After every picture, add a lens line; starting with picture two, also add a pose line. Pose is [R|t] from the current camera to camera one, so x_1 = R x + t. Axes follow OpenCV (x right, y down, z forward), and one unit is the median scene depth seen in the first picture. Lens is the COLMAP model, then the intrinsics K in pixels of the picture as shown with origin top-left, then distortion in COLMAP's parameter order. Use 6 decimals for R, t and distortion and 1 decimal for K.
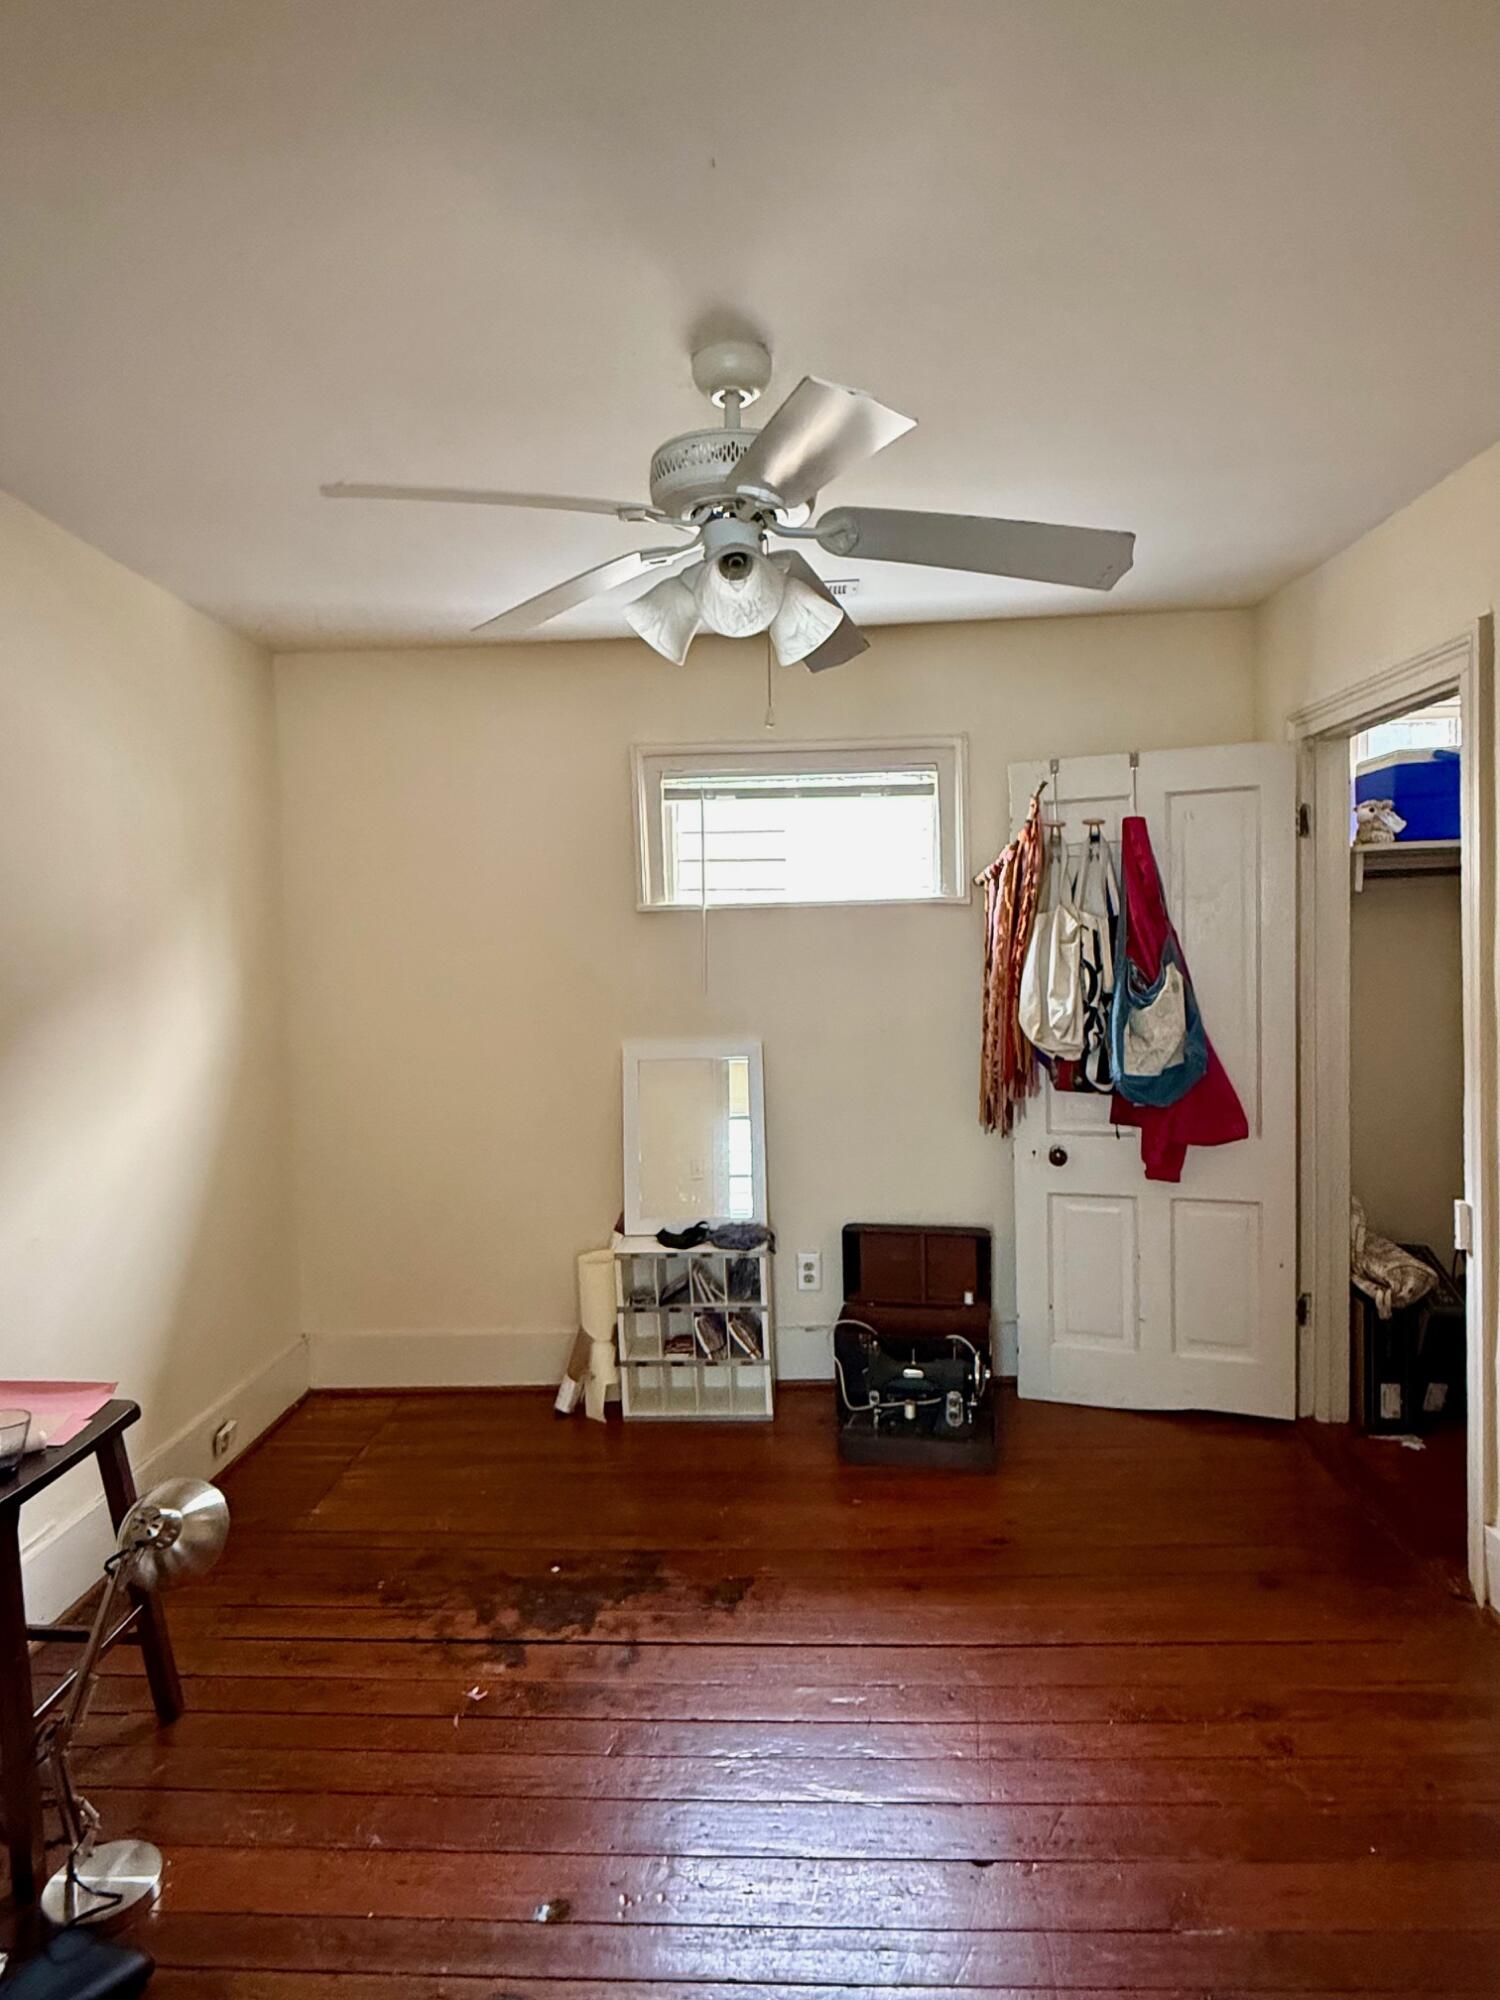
lens RADIAL K [[1226.8, 0, 750.0], [0, 1226.8, 1000.0], [0, 0, 1]] dist [-0.000658, -0.001231]
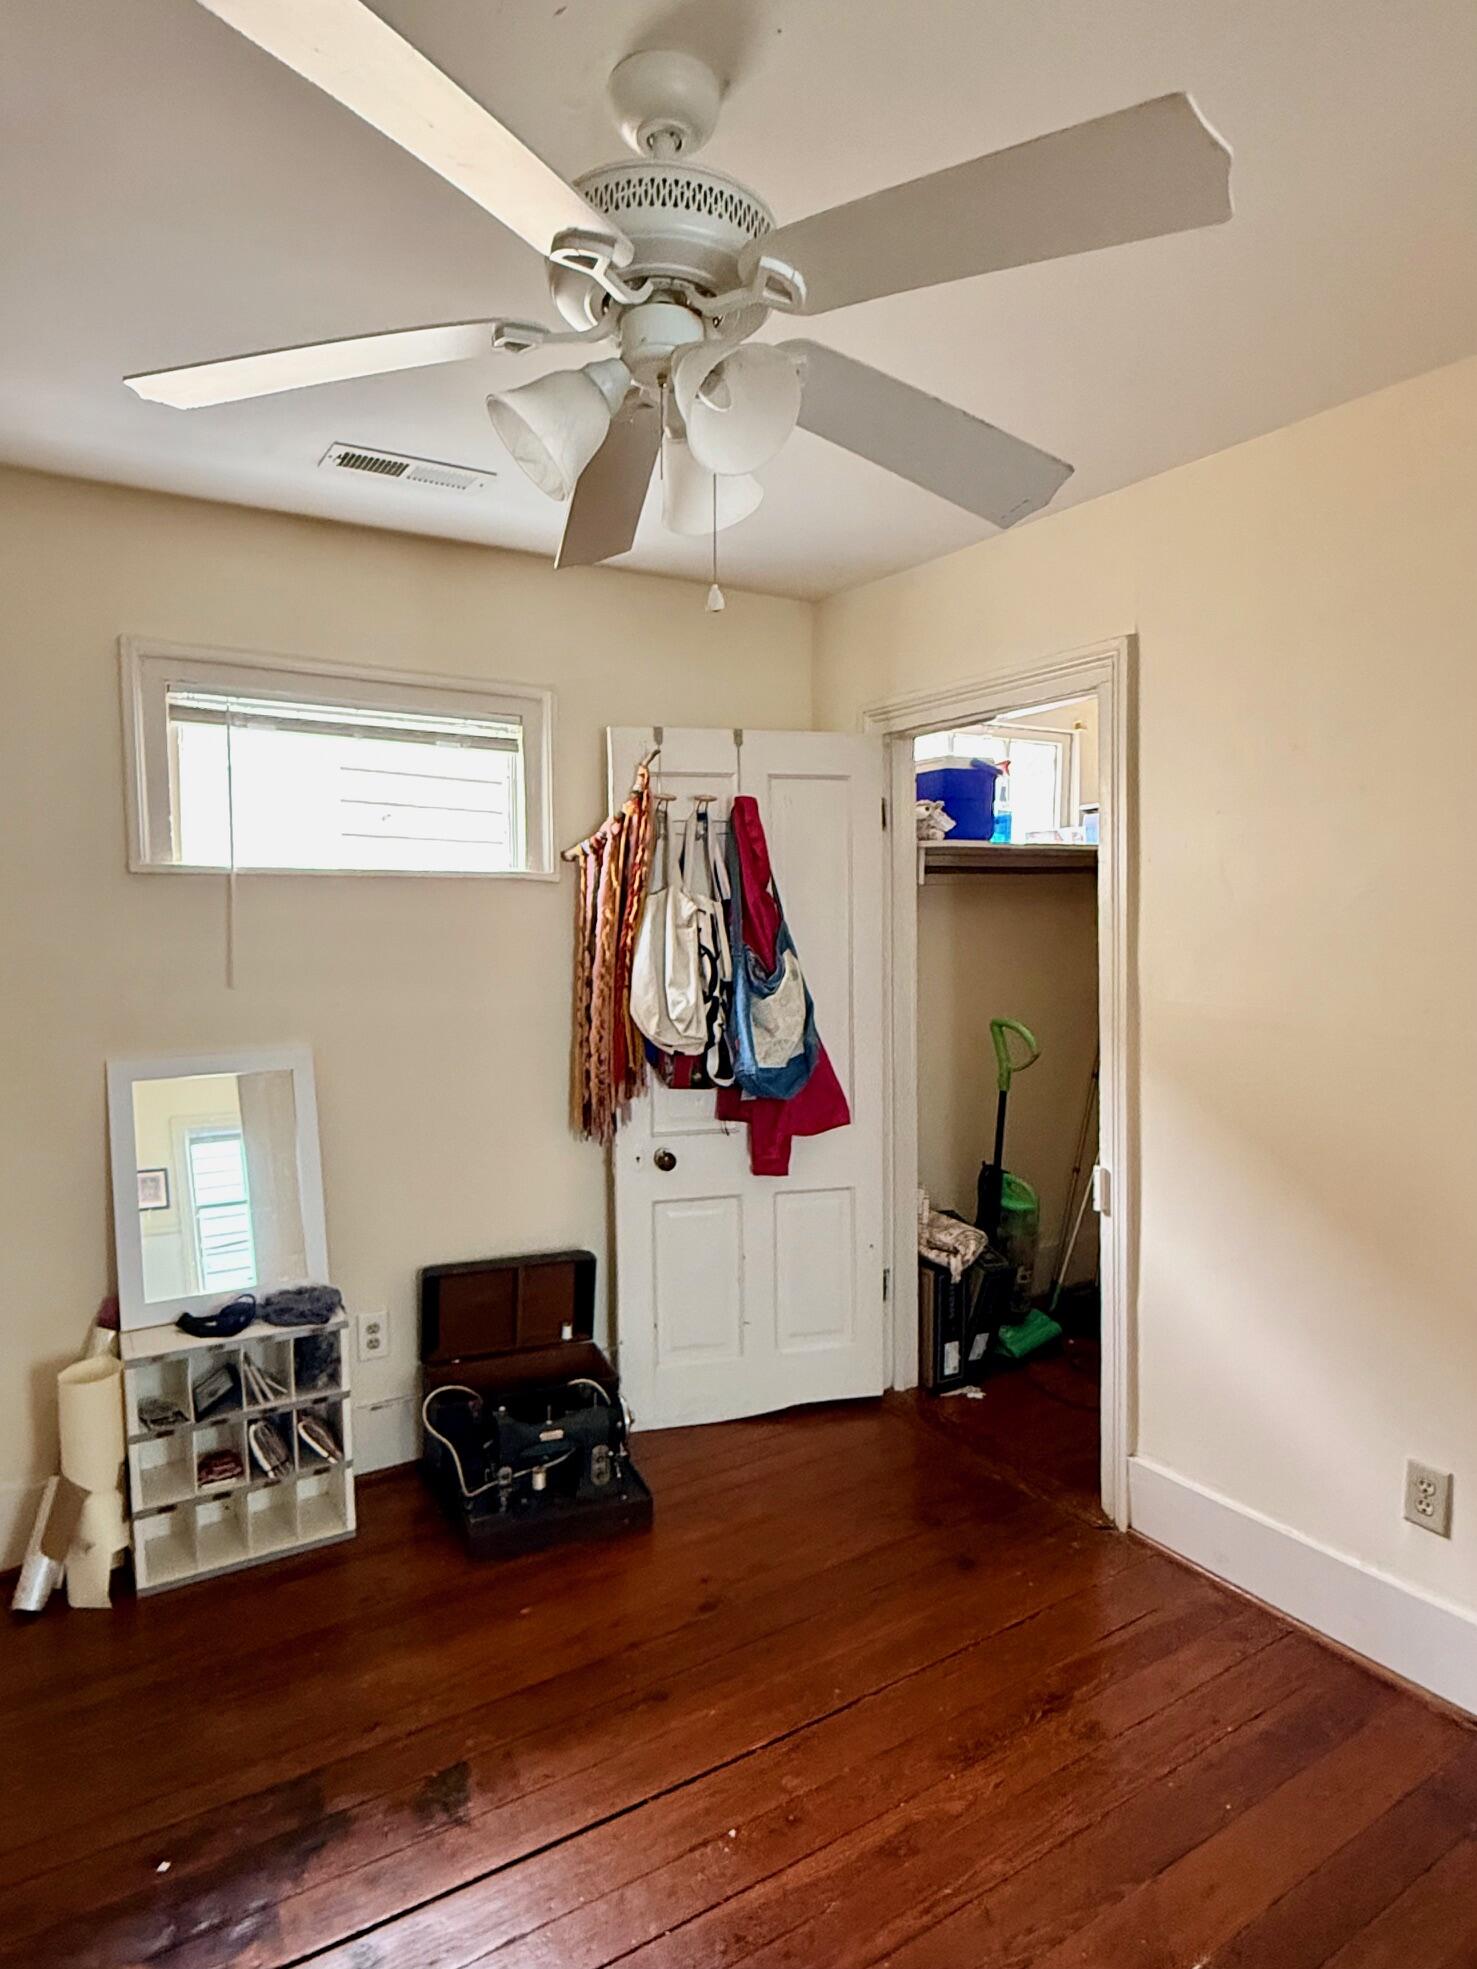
lens RADIAL K [[1207.8, 0, 738.5], [0, 1207.8, 984.5], [0, 0, 1]] dist [-0.000658, -0.001231]
pose [[0.800524, -0.008455, 0.599241, -0.248278], [0.012667, 0.999916, -0.002814, -0.000756], [-0.599167, 0.009843, 0.800564, 0.246898]]
